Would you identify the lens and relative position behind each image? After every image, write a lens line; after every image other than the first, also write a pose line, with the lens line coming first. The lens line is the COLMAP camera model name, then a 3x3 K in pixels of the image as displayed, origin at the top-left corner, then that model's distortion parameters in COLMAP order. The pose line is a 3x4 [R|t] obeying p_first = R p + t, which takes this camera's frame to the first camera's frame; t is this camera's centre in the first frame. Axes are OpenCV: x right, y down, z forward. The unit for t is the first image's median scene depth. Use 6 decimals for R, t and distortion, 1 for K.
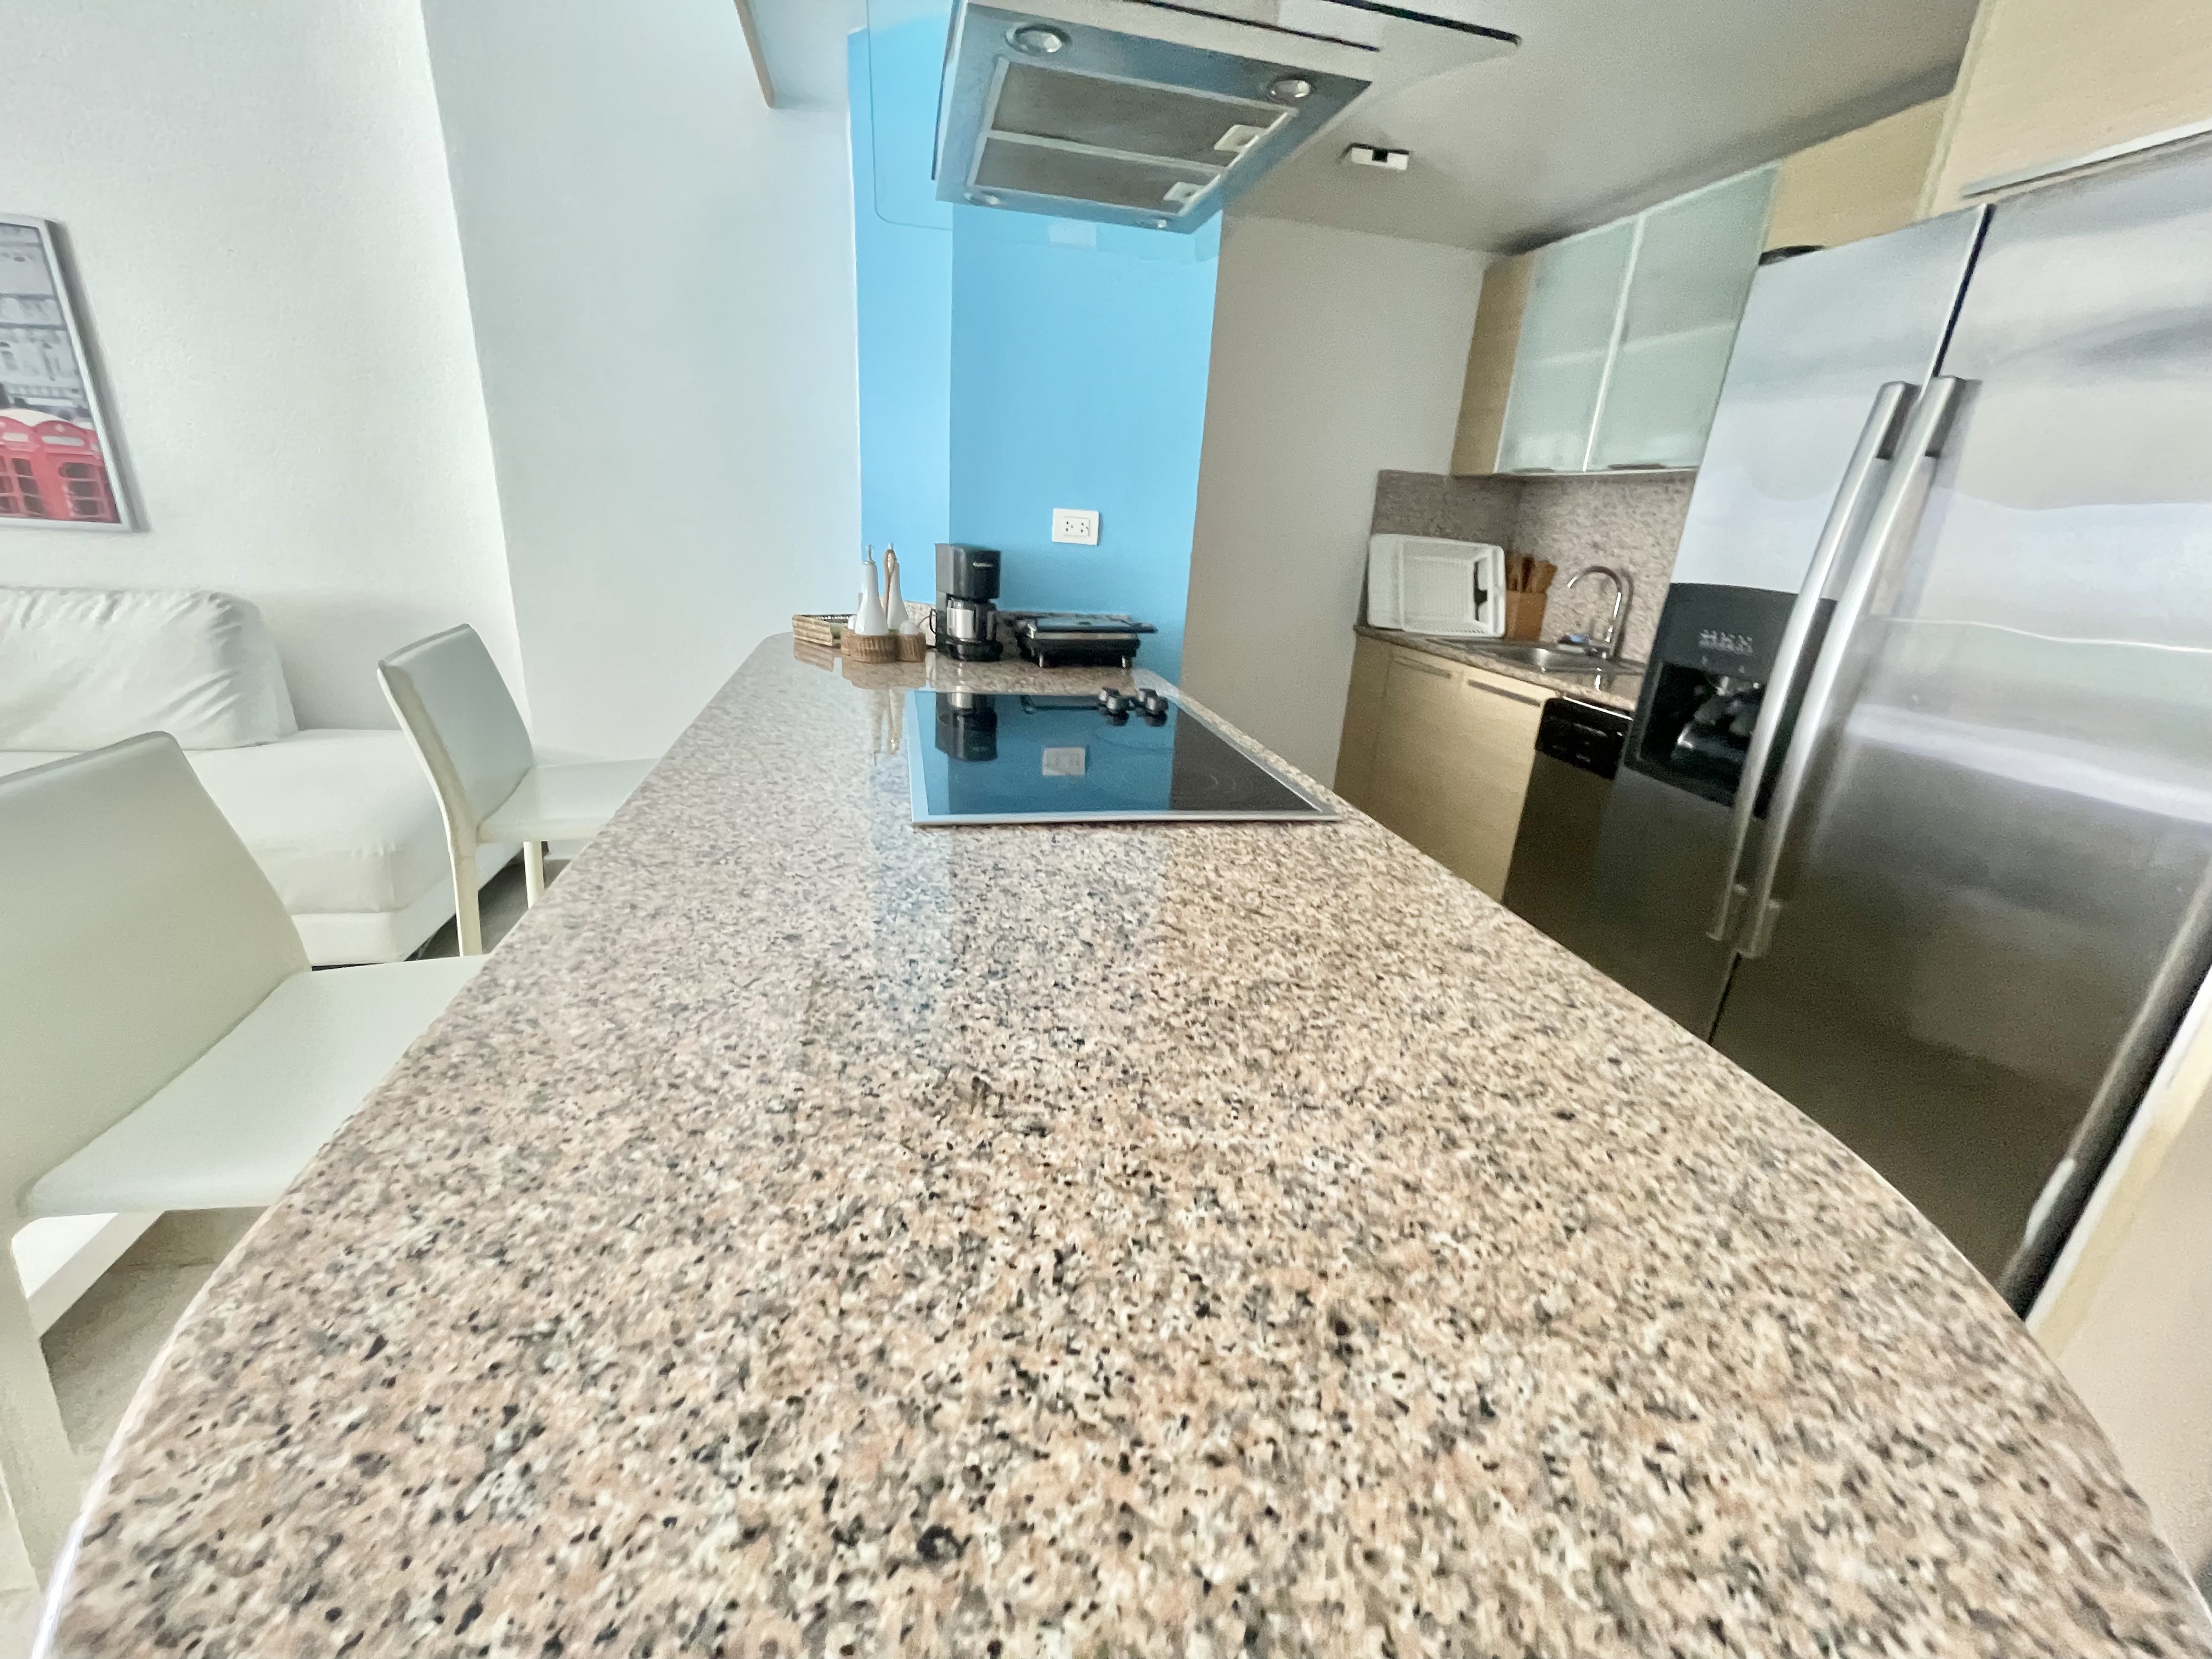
lens RADIAL K [[897.6, 0, 1106.8], [0, 897.6, 831.1], [0, 0, 1]] dist [-0.002725, 0.000973]
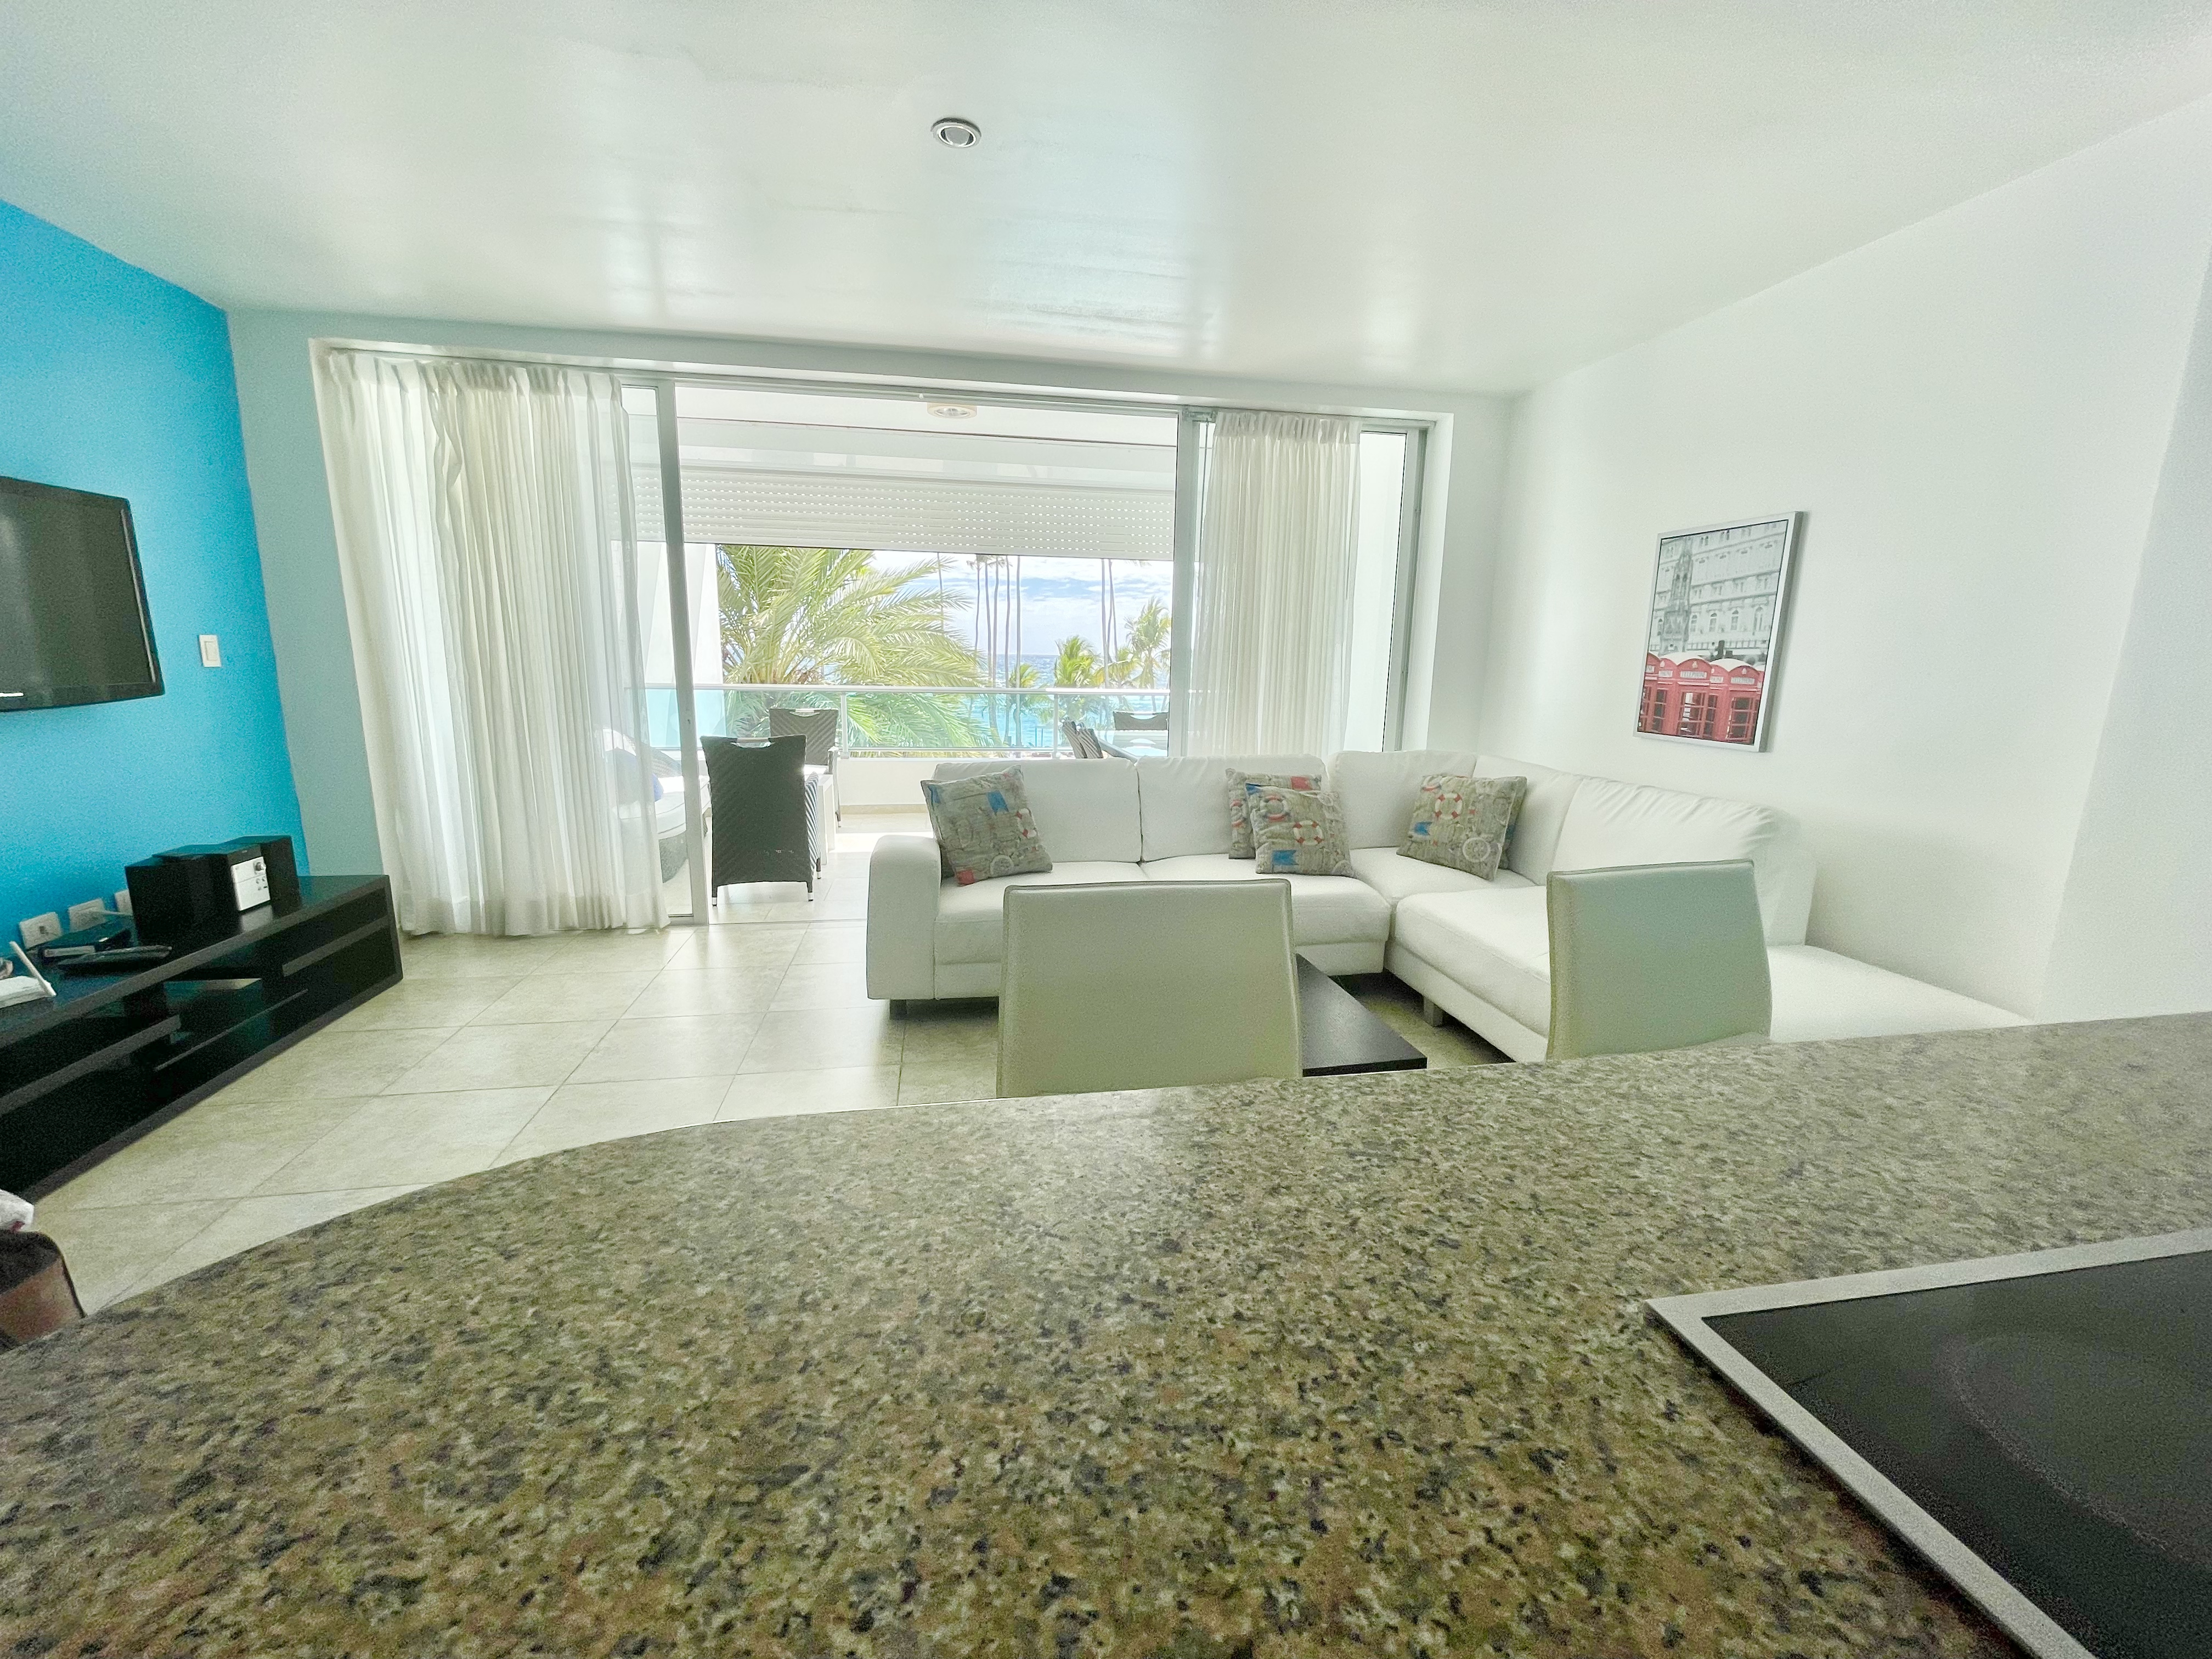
lens RADIAL K [[897.6, 0, 1103.3], [0, 897.6, 833.4], [0, 0, 1]] dist [-0.002725, 0.000973]
pose [[-0.042612, 0.125729, -0.991149, 0.125959], [-0.354706, 0.925519, 0.132654, -0.097352], [0.934006, 0.357220, 0.005159, 0.258530]]
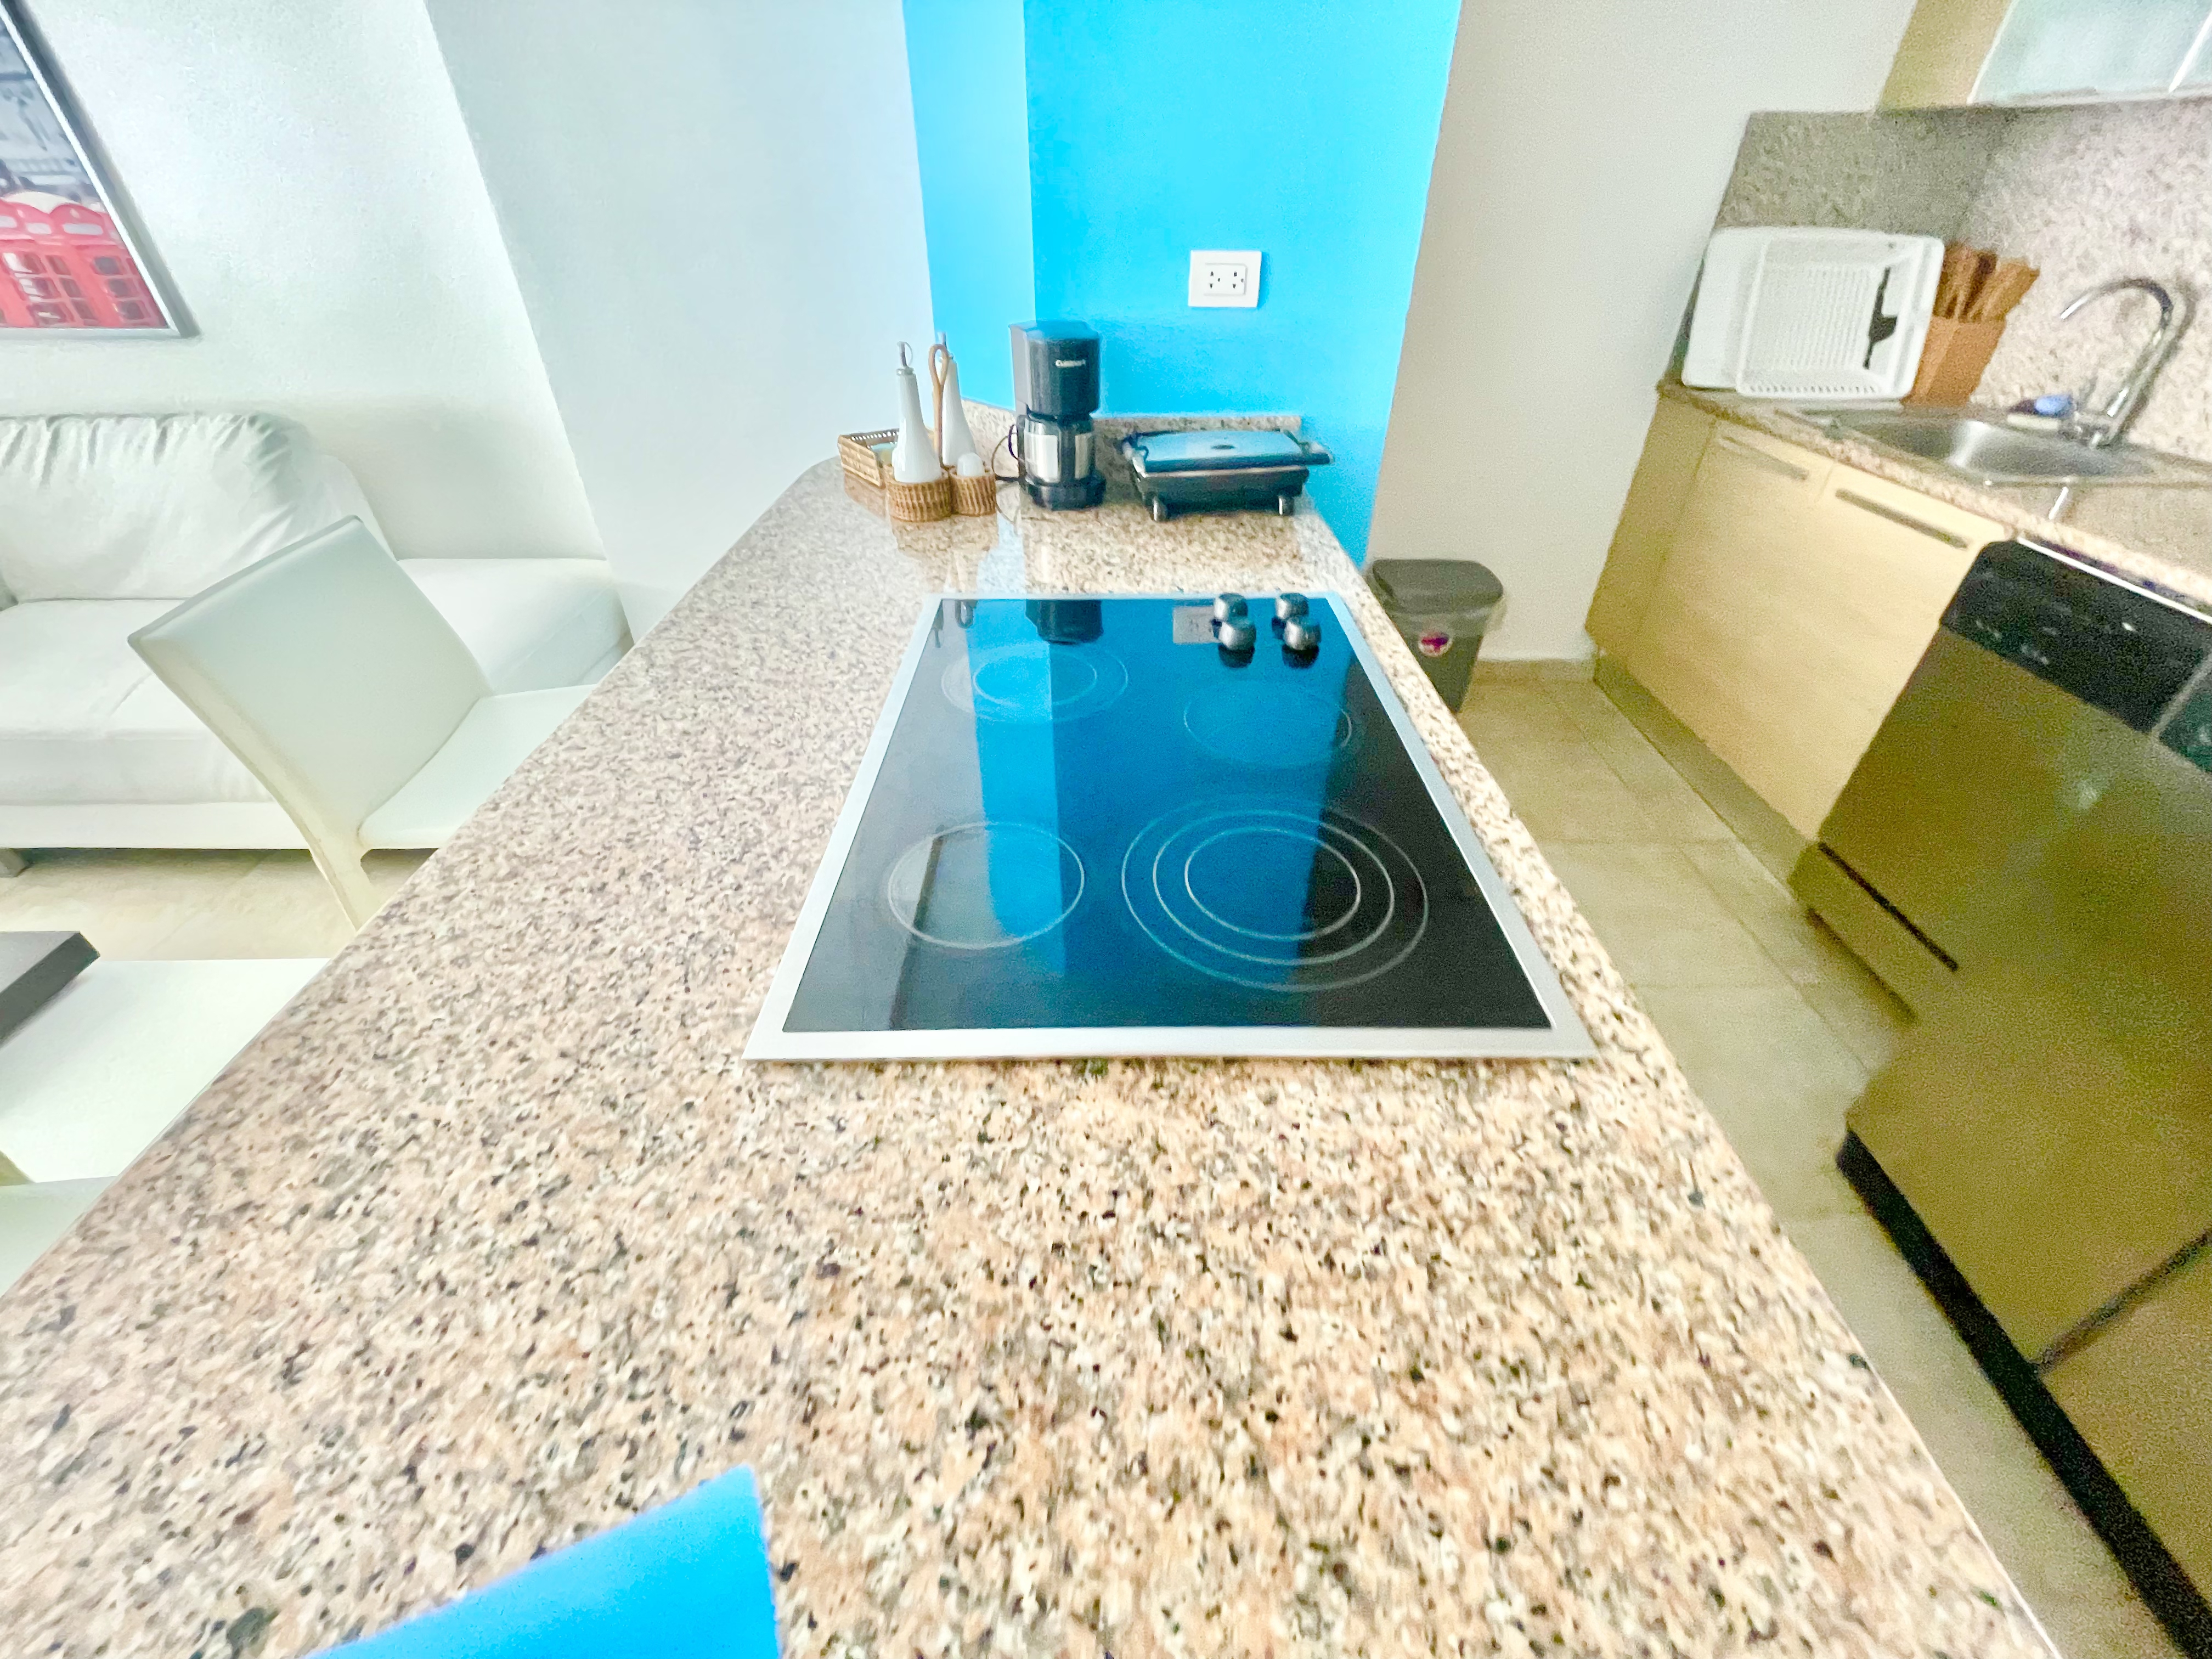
lens RADIAL K [[897.6, 0, 1101.9], [0, 897.6, 832.0], [0, 0, 1]] dist [-0.002725, 0.000973]
pose [[0.974518, 0.073503, -0.211923, 0.044846], [-0.011498, 0.959913, 0.280061, -0.129496], [0.224013, -0.270488, 0.936298, 0.248971]]
